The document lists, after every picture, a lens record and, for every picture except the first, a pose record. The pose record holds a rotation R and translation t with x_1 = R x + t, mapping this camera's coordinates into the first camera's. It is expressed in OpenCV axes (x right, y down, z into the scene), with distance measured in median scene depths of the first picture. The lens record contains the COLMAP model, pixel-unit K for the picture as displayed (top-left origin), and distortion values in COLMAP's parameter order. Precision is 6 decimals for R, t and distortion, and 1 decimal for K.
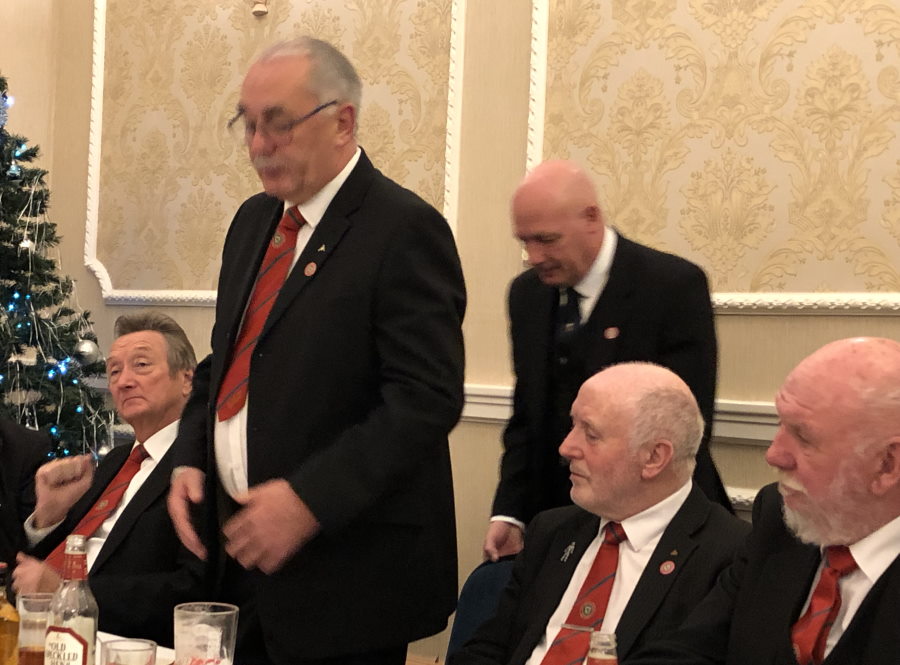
lens RADIAL K [[1650.5, 0, 450.2], [0, 1650.5, 332.1], [0, 0, 1]] dist [0.063115, 0.000000]
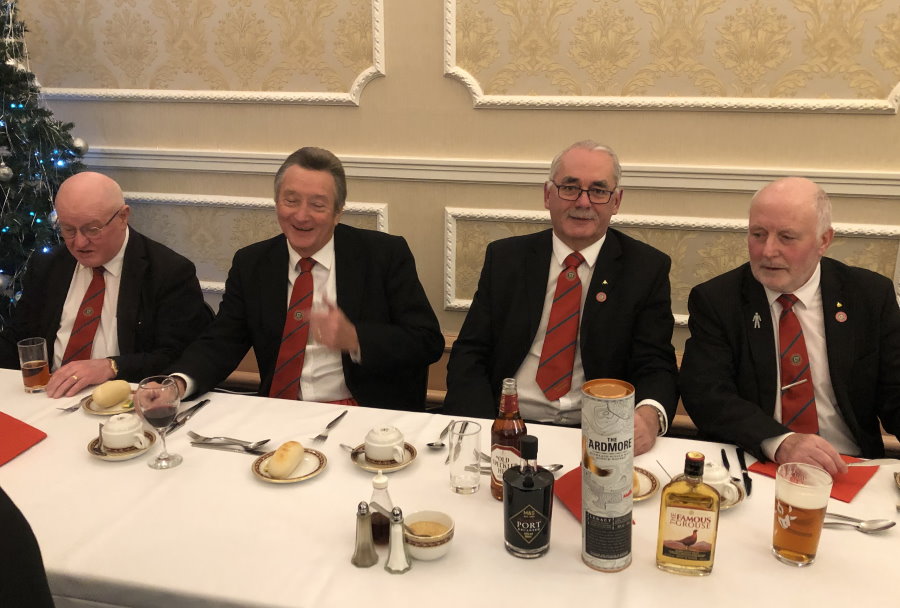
lens RADIAL K [[790.8, 0, 448.4], [0, 790.8, 305.6], [0, 0, 1]] dist [0.020201, -0.014402]
pose [[0.849955, -0.128035, 0.511062, -0.381770], [0.002367, 0.970940, 0.239311, -0.010839], [-0.526850, -0.202194, 0.825558, 0.385562]]
